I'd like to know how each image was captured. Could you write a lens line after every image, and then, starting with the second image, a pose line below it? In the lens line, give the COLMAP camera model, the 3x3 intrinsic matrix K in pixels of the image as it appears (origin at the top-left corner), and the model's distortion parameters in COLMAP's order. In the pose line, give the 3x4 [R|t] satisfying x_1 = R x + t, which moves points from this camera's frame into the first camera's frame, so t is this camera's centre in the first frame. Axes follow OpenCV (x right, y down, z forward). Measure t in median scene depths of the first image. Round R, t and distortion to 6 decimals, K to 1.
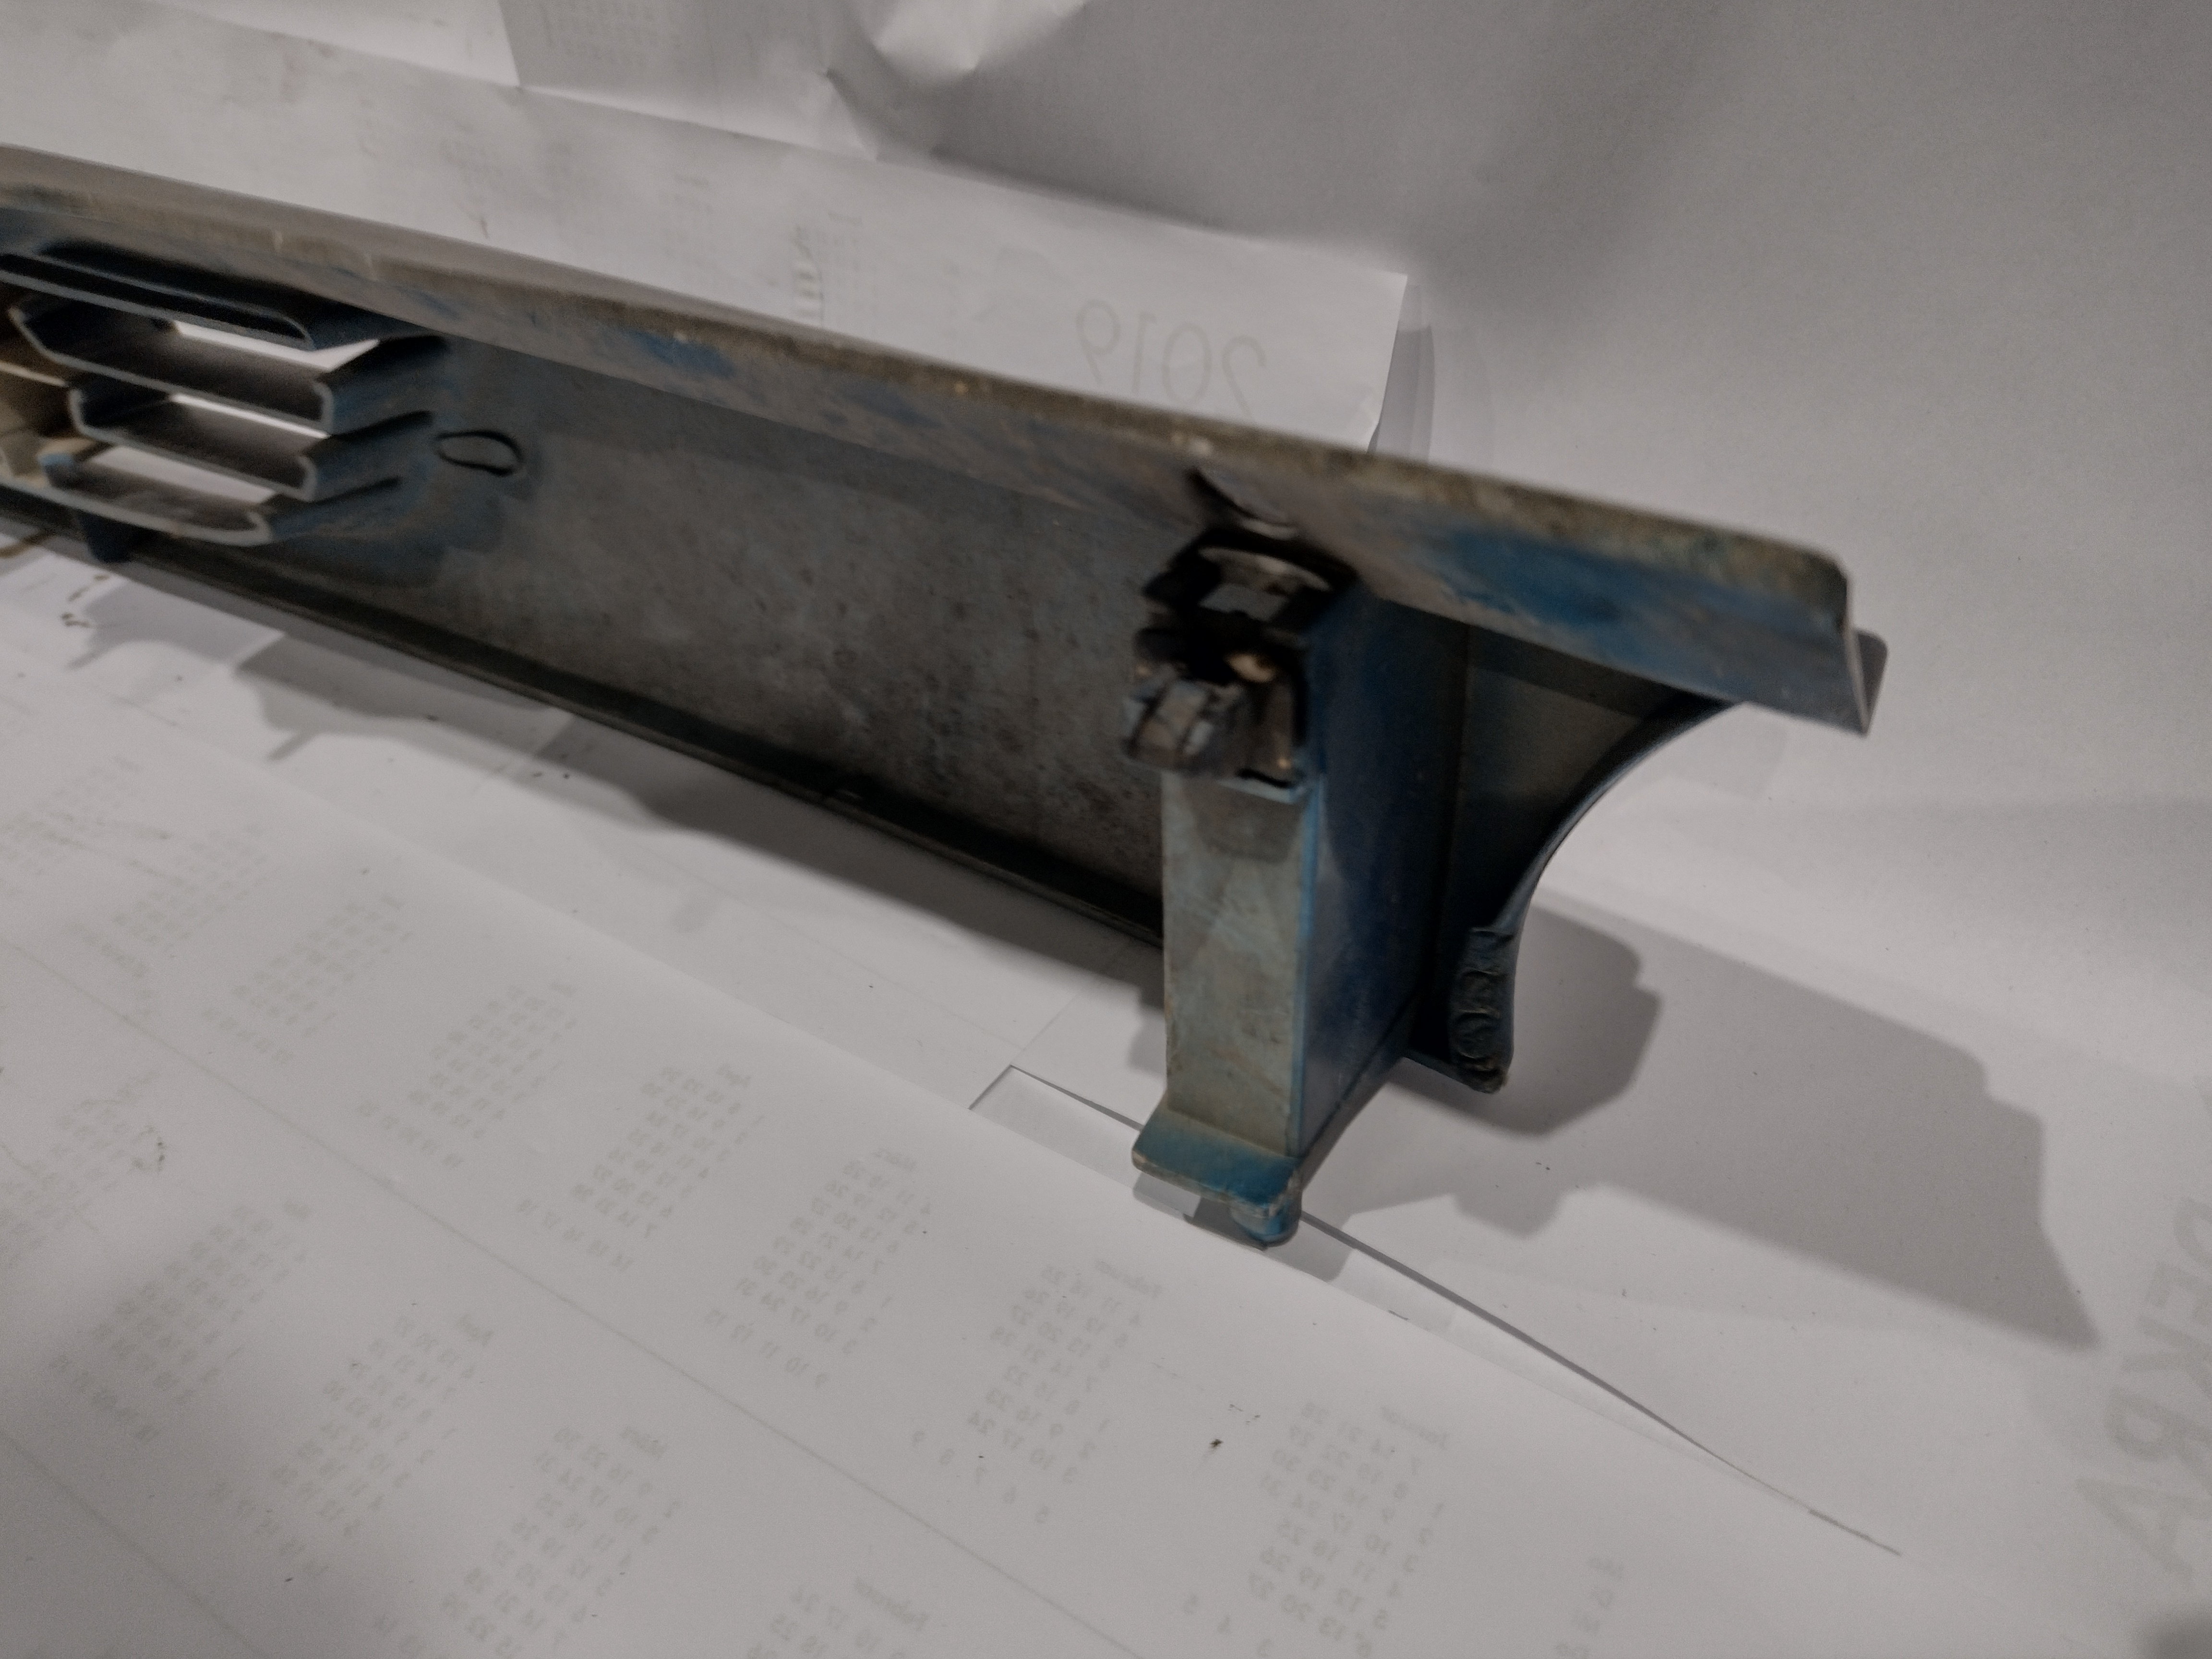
lens RADIAL K [[1650.0, 0, 1106.0], [0, 1650.0, 829.5], [0, 0, 1]] dist [0.079681, -0.153455]
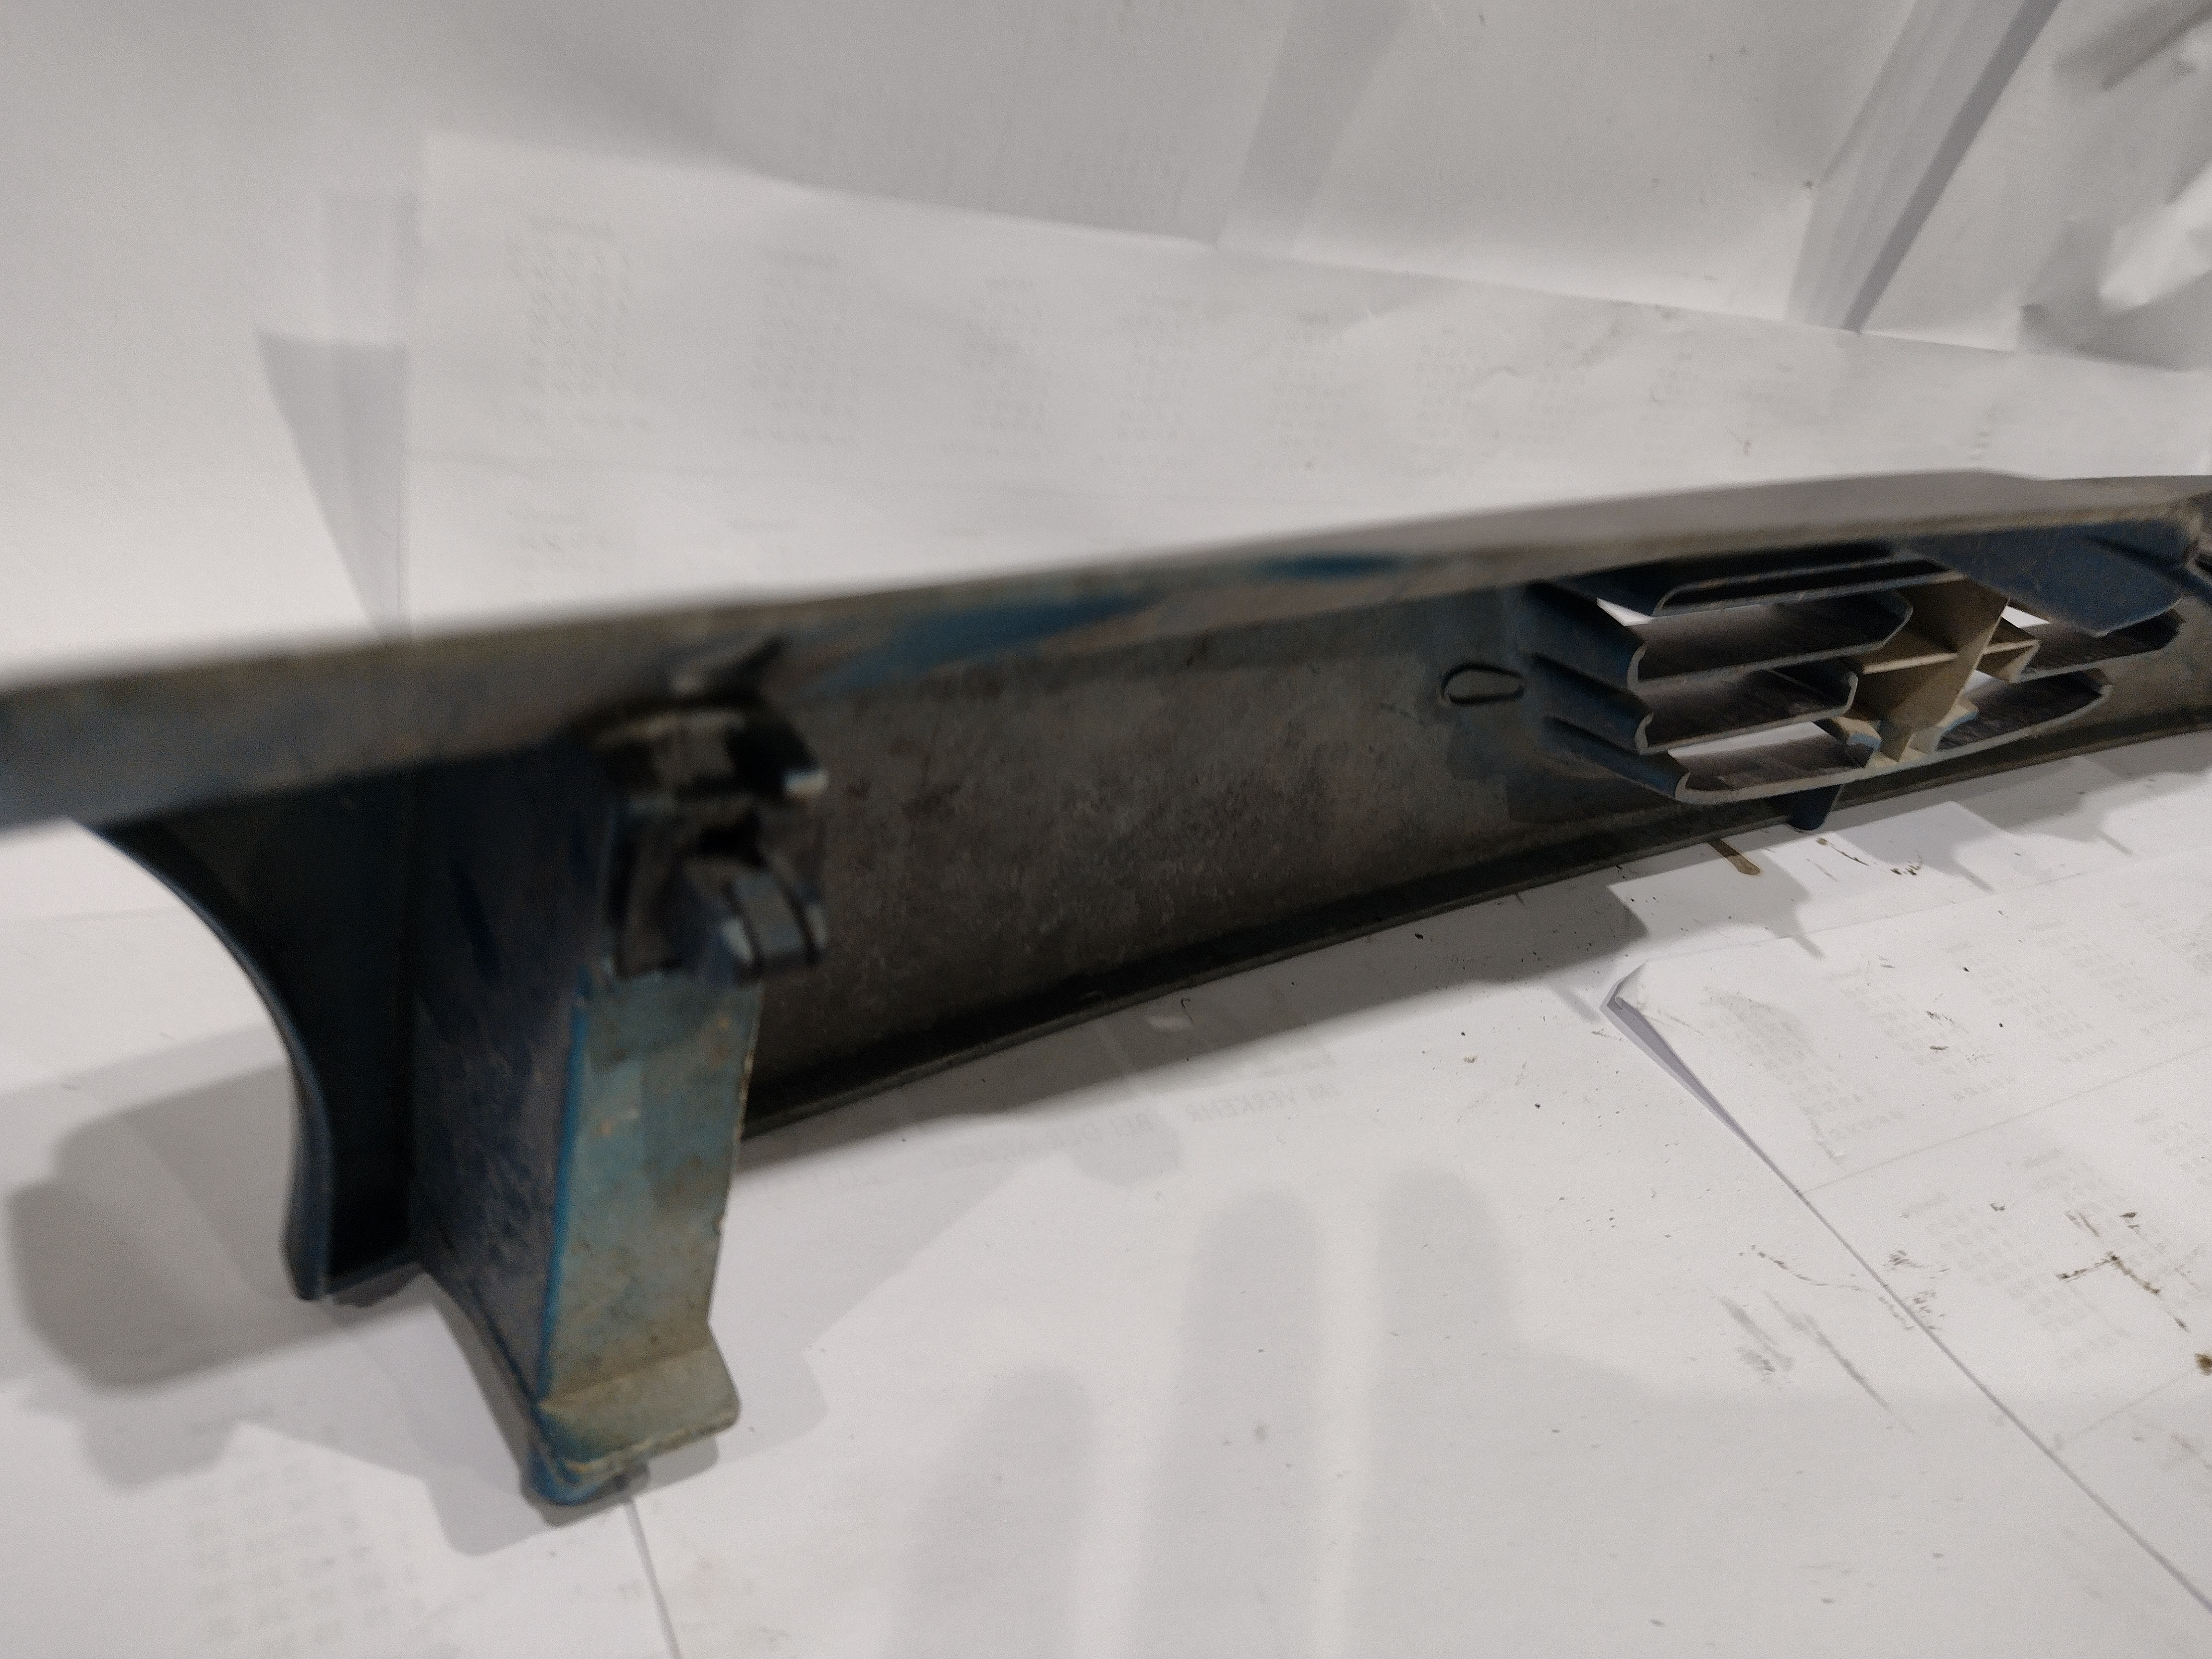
lens RADIAL K [[1768.6, 0, 1140.7], [0, 1768.6, 756.7], [0, 0, 1]] dist [0.104825, -0.211249]
pose [[0.400384, -0.340476, 0.850746, -2.383275], [0.332316, 0.919158, 0.211458, -0.806963], [-0.853967, 0.198052, 0.481162, 1.144233]]
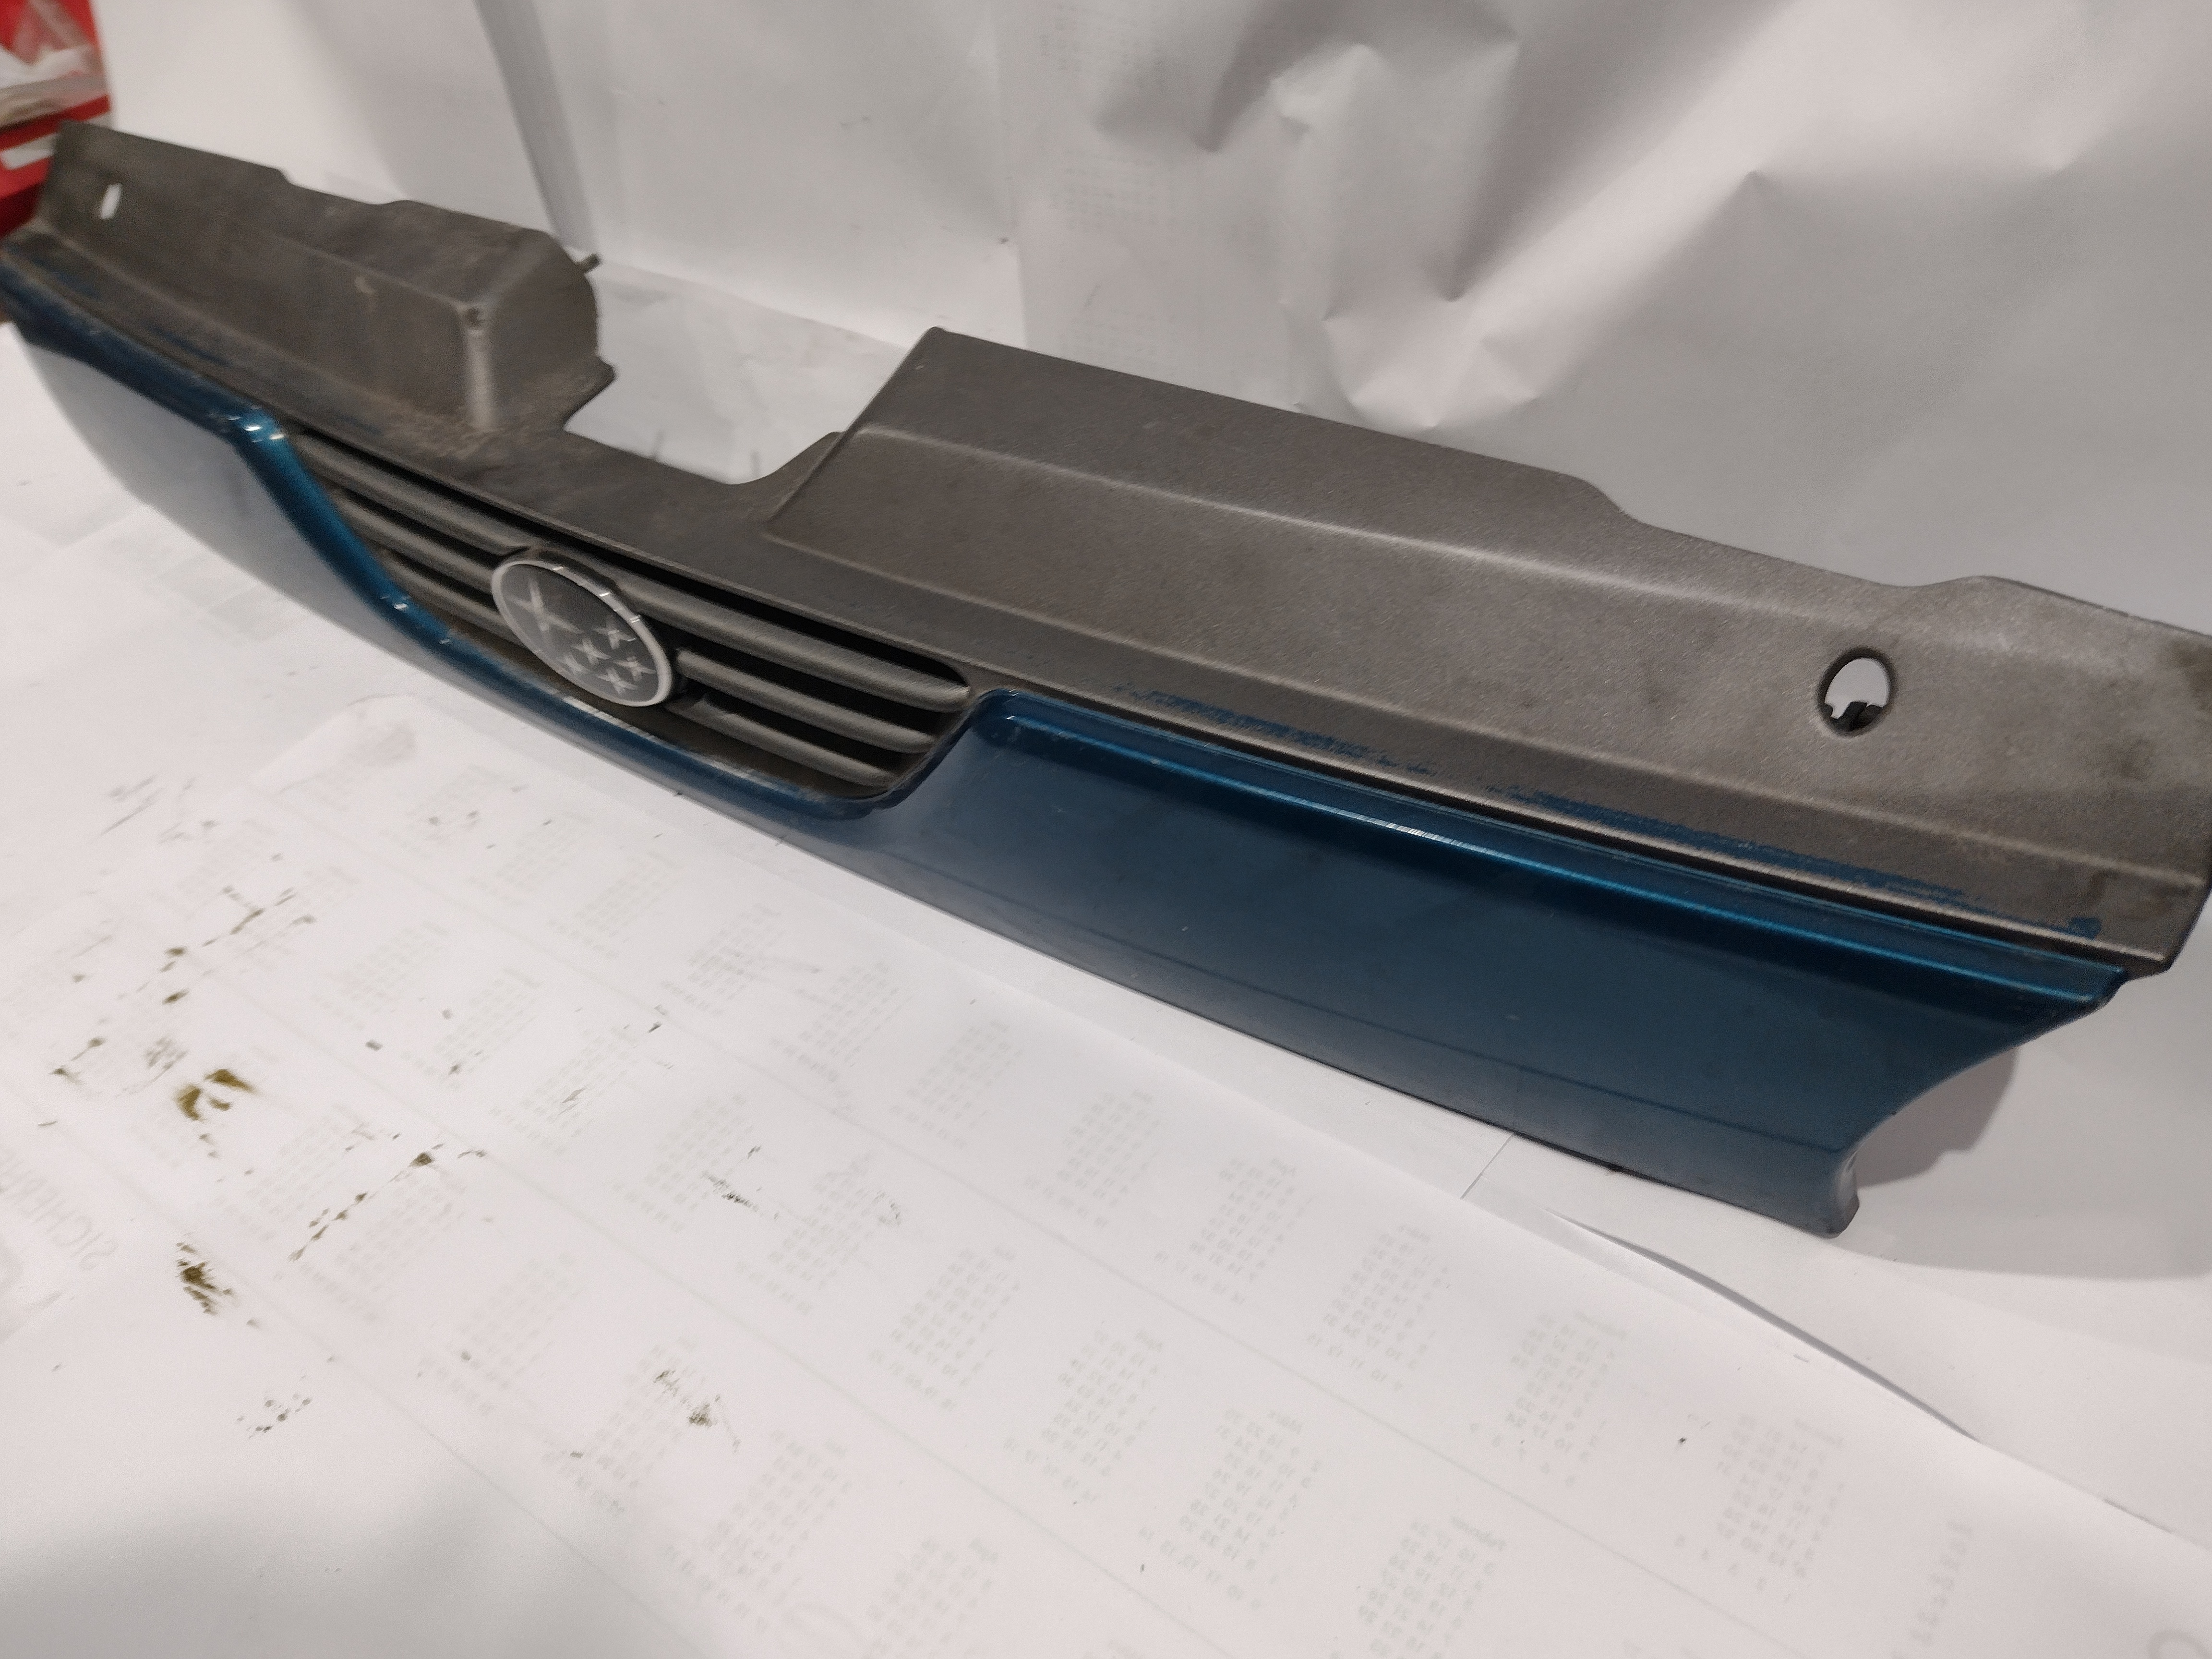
lens RADIAL K [[1755.8, 0, 1036.3], [0, 1755.8, 814.4], [0, 0, 1]] dist [0.099107, -0.212423]
pose [[0.995919, 0.007998, -0.089900, -0.290935], [-0.008654, 0.999939, -0.006906, -0.133263], [0.089840, 0.007656, 0.995927, -0.492392]]
